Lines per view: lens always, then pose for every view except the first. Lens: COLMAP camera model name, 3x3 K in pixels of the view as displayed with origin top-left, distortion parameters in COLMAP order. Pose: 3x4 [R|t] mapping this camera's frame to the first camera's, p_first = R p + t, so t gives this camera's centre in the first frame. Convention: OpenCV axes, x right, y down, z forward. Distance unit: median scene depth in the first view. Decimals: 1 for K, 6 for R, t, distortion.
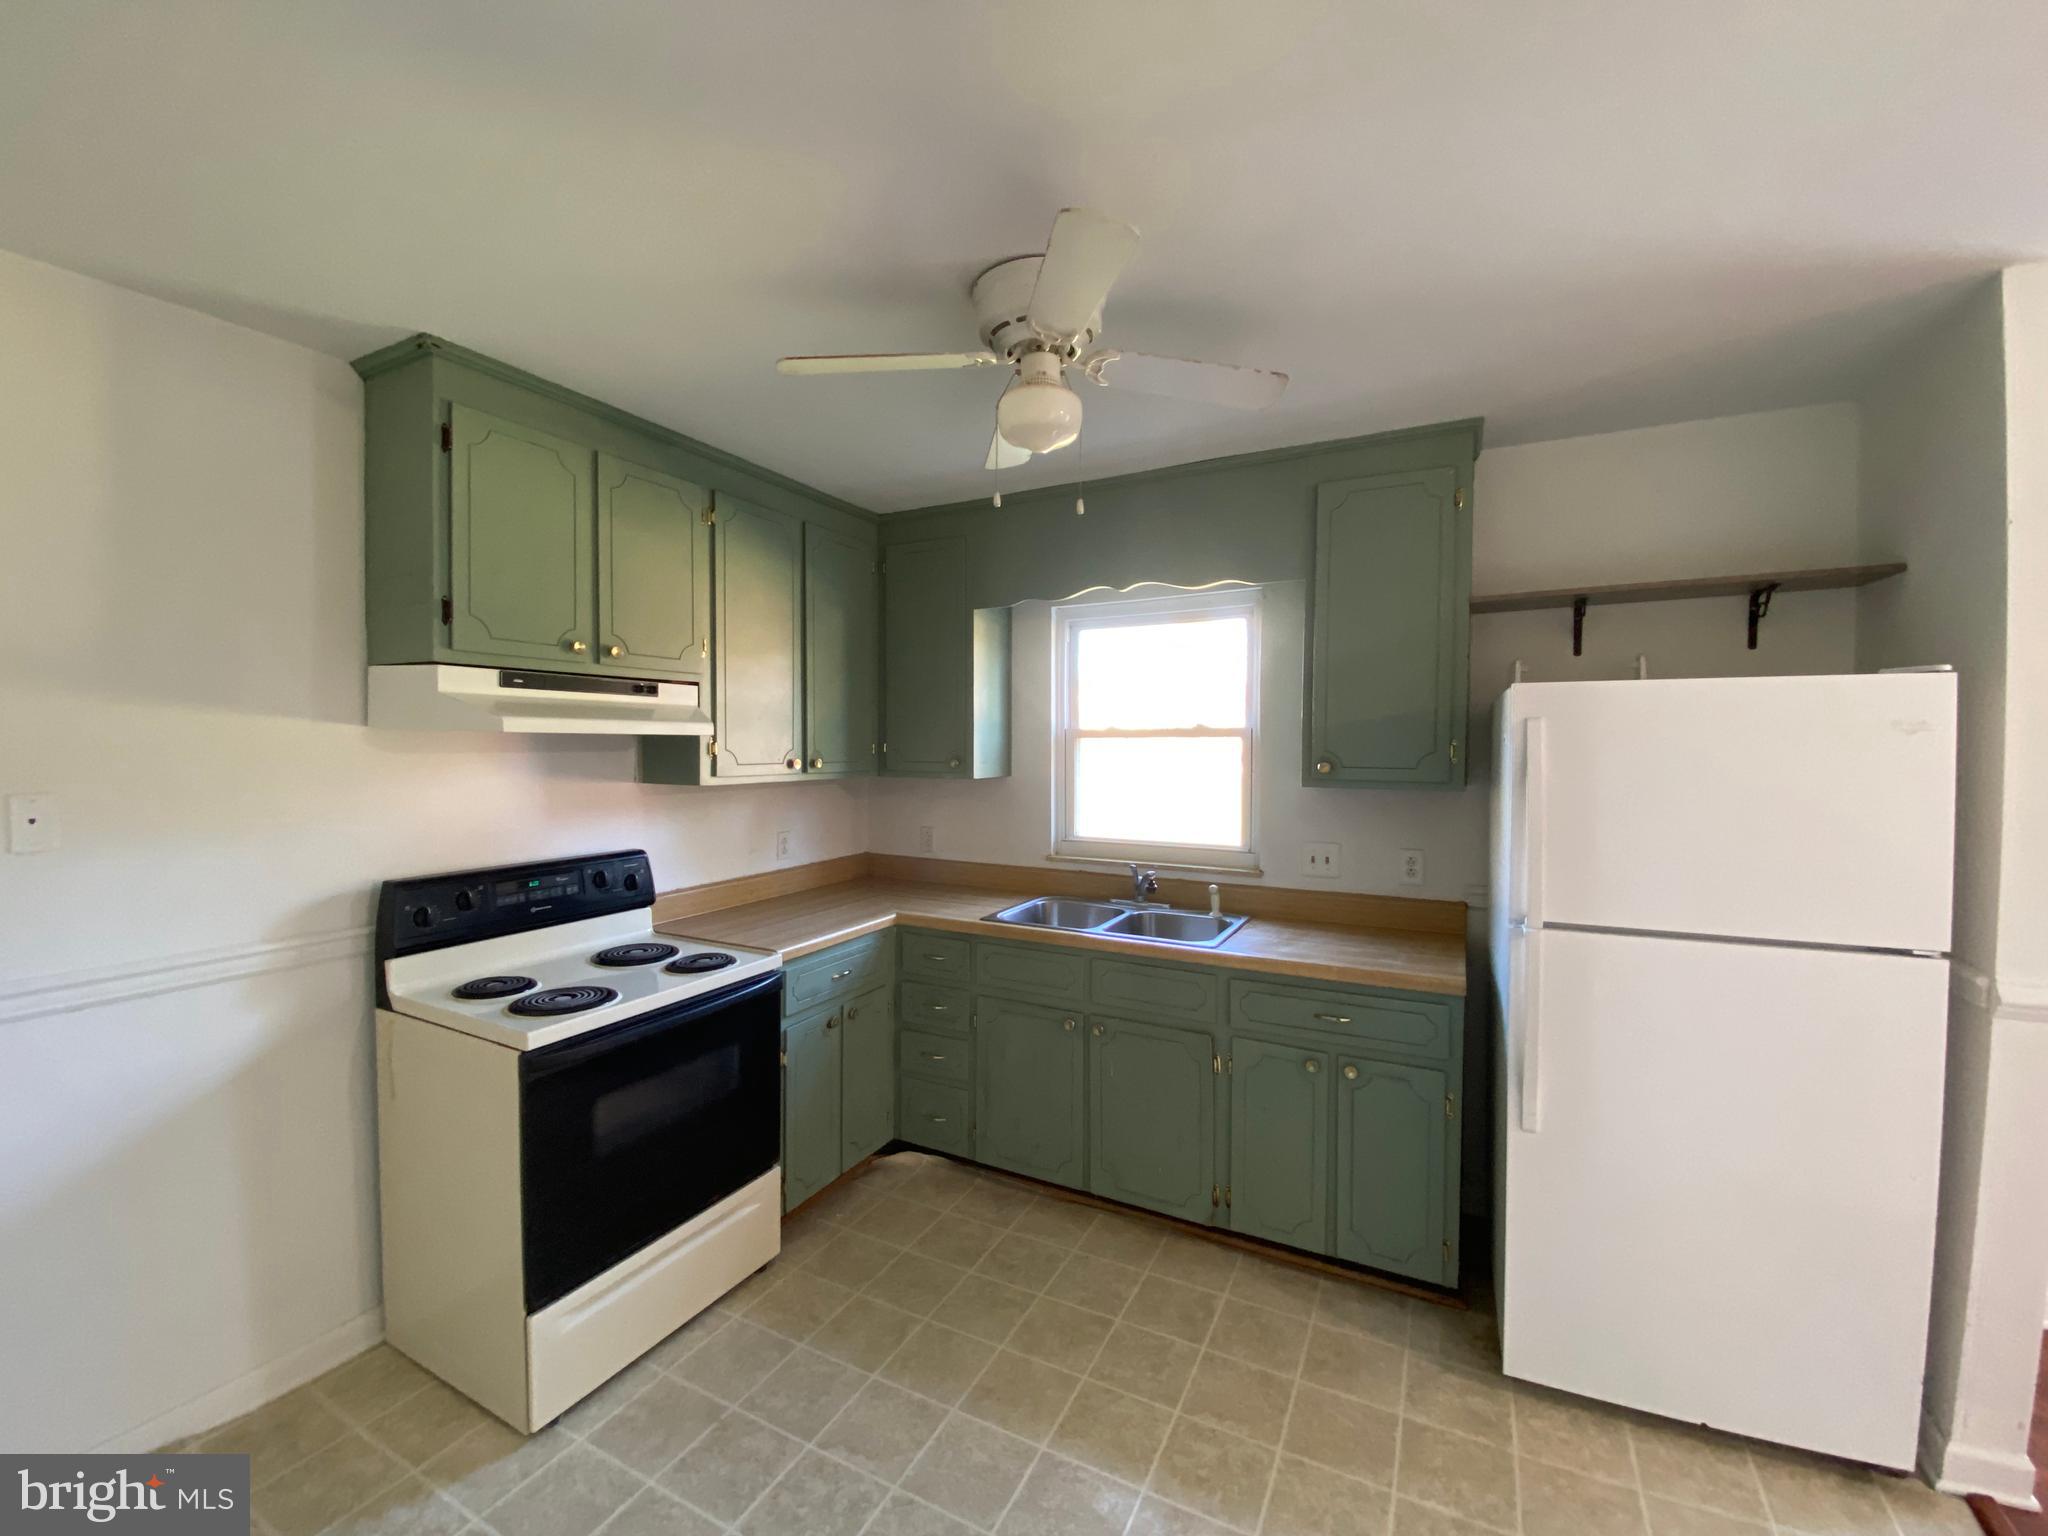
lens RADIAL K [[836.0, 0, 1015.4], [0, 836.0, 761.0], [0, 0, 1]] dist [0.034984, -0.025409]
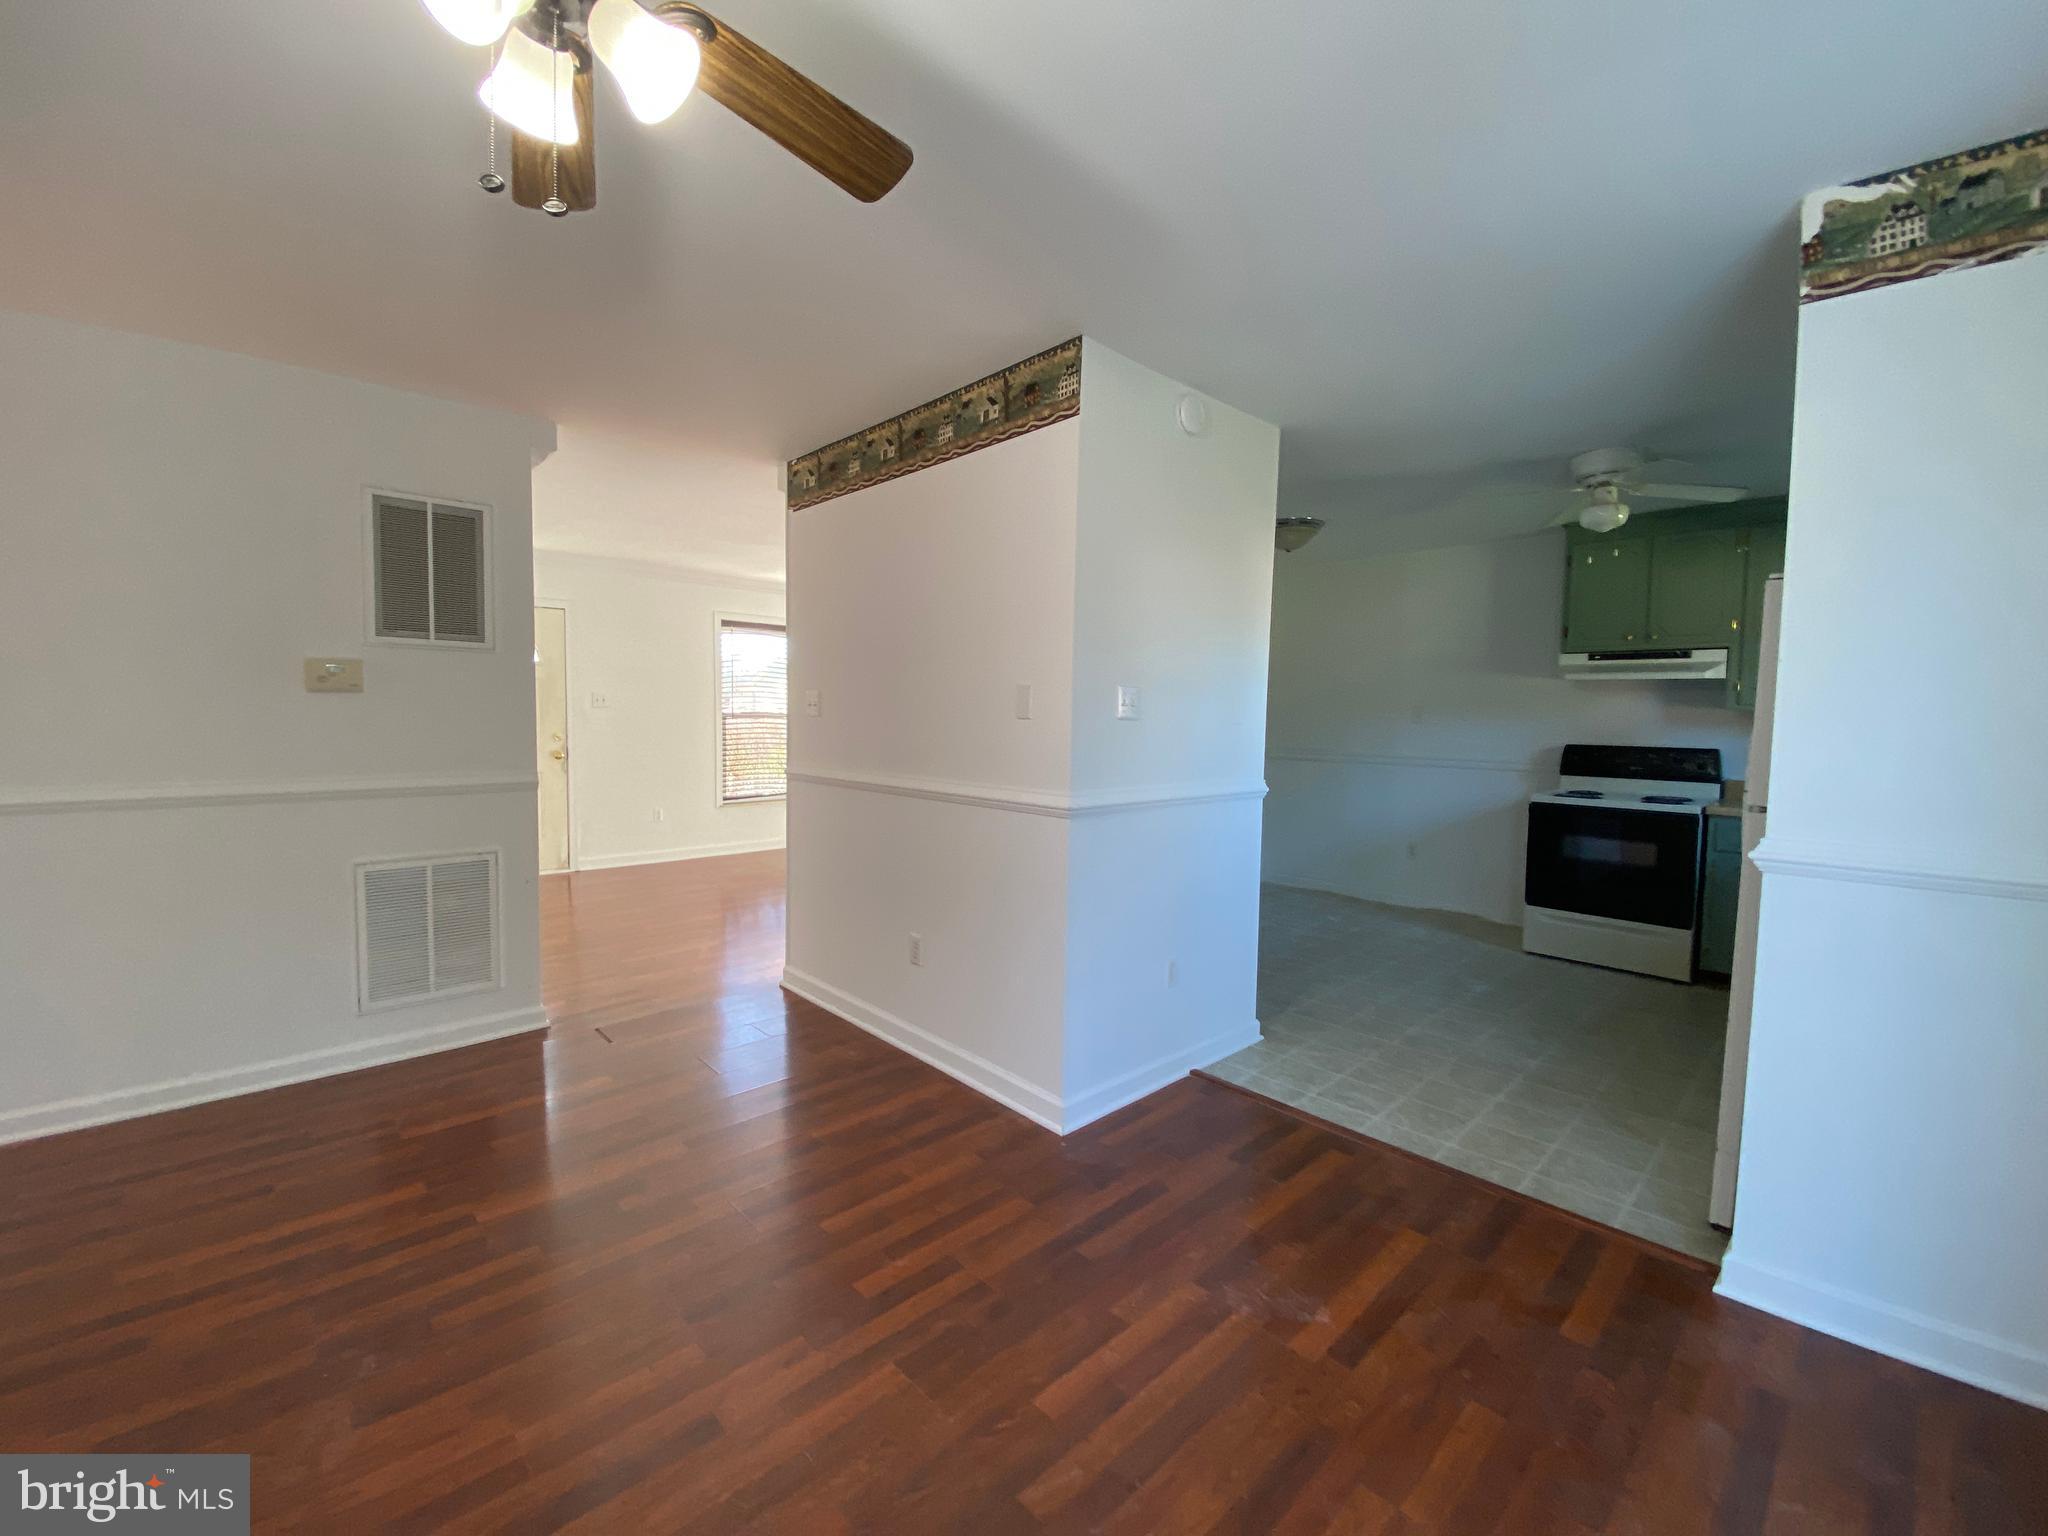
lens RADIAL K [[836.0, 0, 1015.4], [0, 836.0, 761.0], [0, 0, 1]] dist [0.034984, -0.025409]
pose [[-0.323326, 0.051013, -0.944912, 1.737053], [-0.038650, 0.997001, 0.067050, 0.075670], [0.945498, 0.058200, -0.320385, 0.237513]]
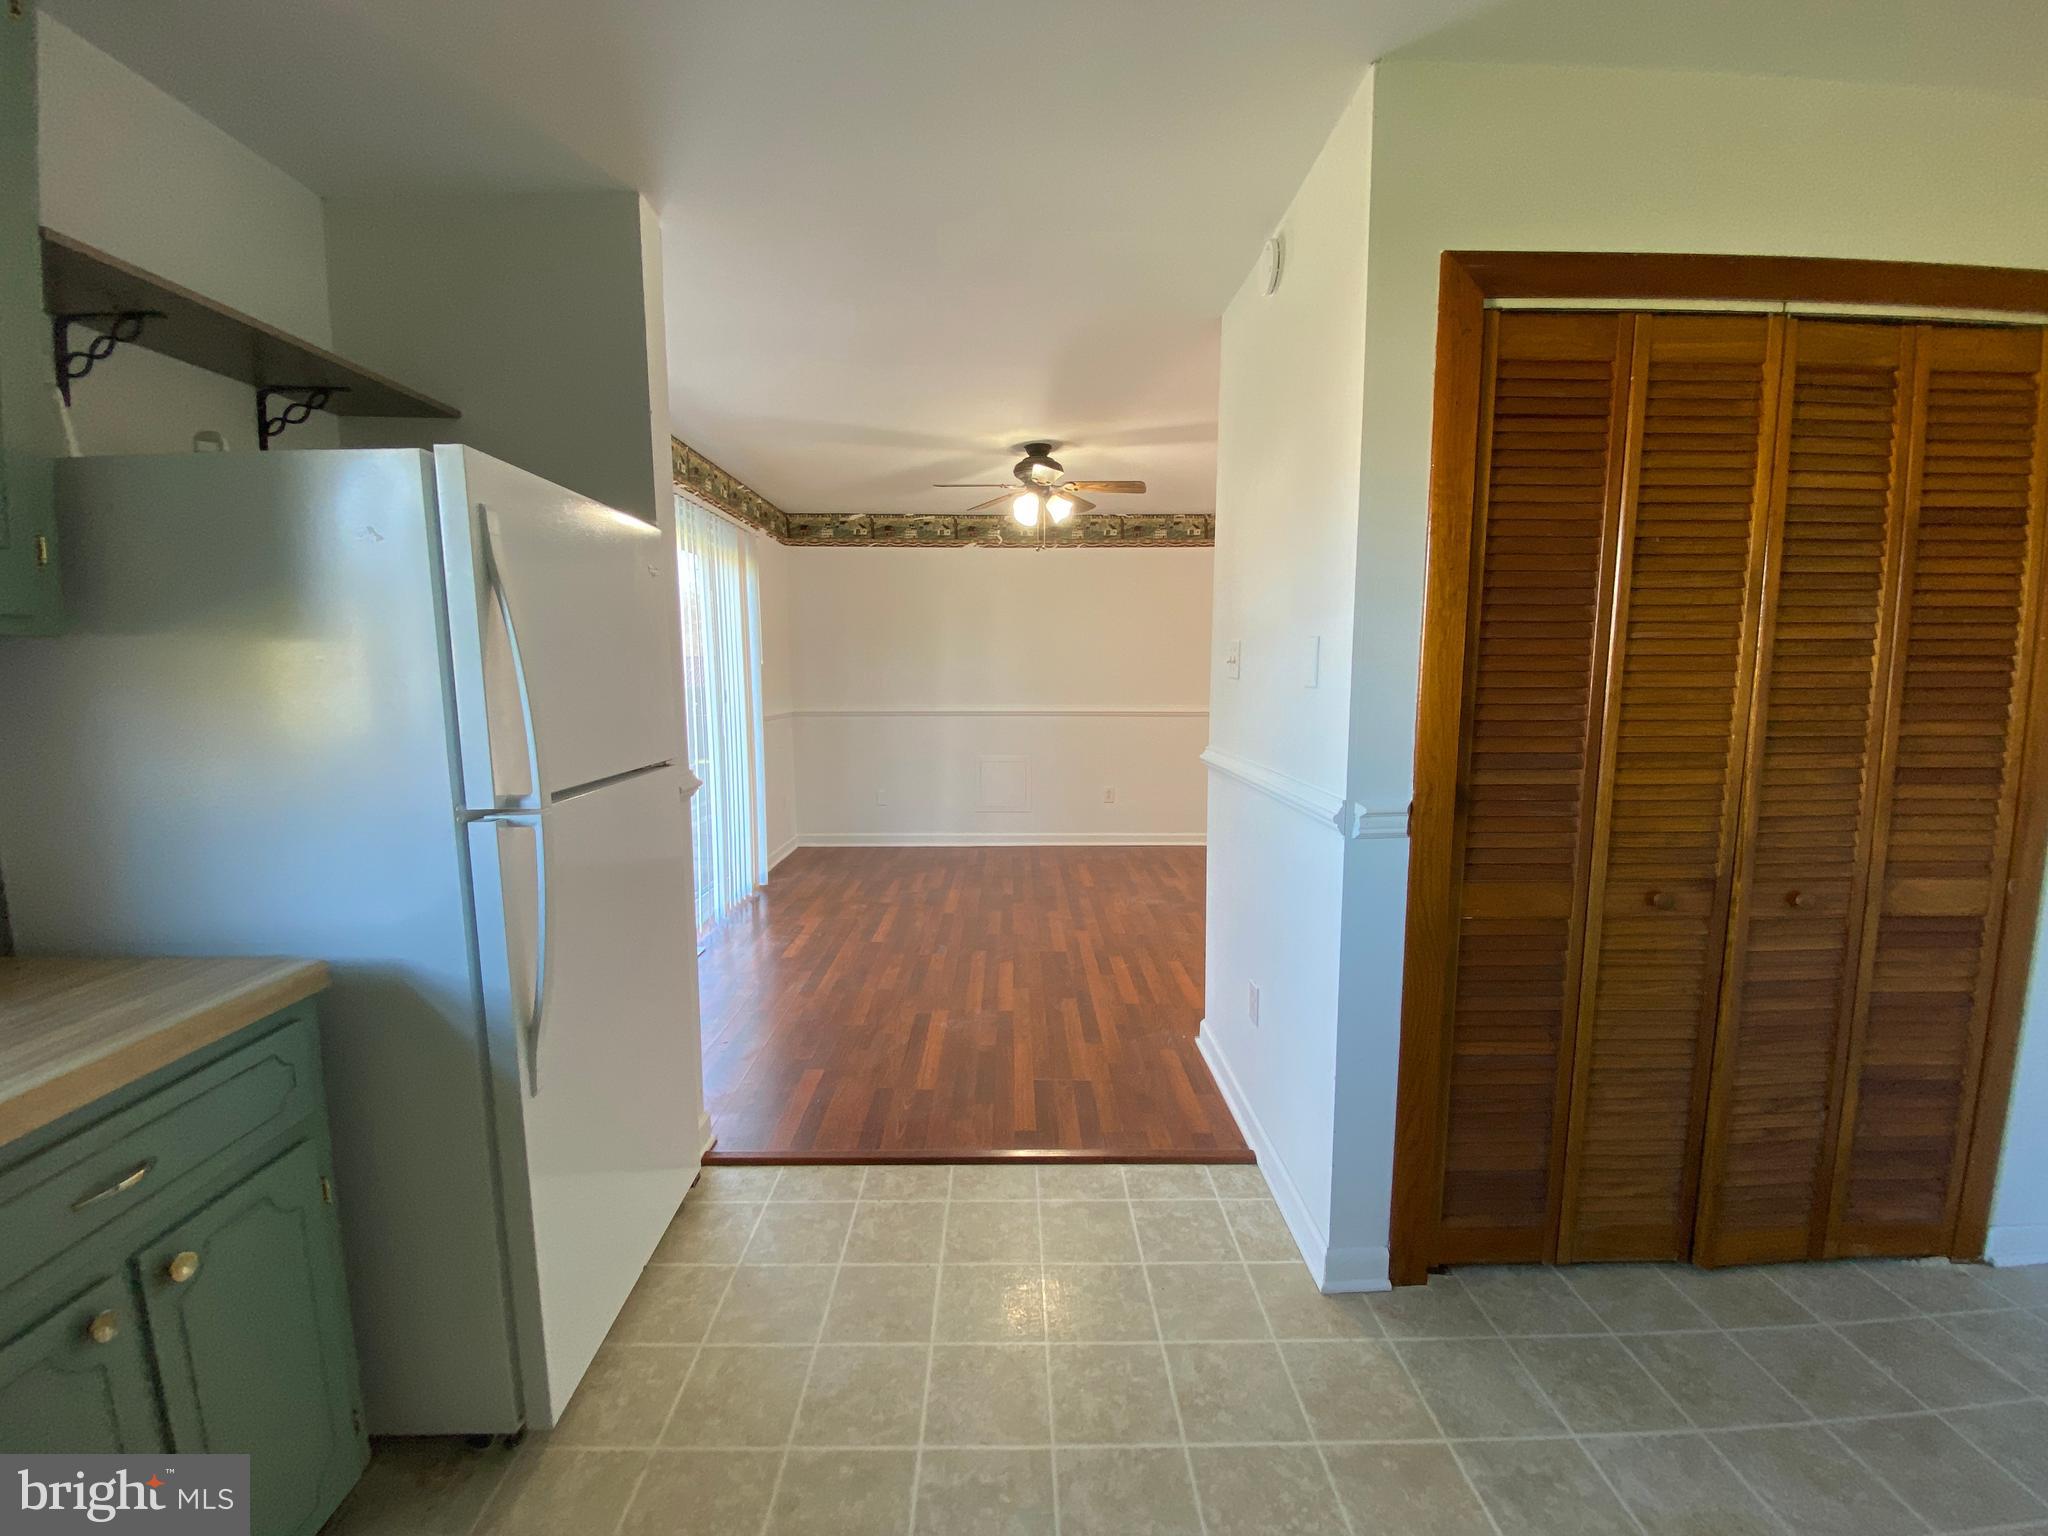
lens RADIAL K [[836.0, 0, 1015.4], [0, 836.0, 761.0], [0, 0, 1]] dist [0.034984, -0.025409]
pose [[-0.469227, -0.096922, 0.877743, -0.150913], [0.020380, 0.992505, 0.120489, 0.059589], [-0.882843, 0.074425, -0.463735, 0.743464]]
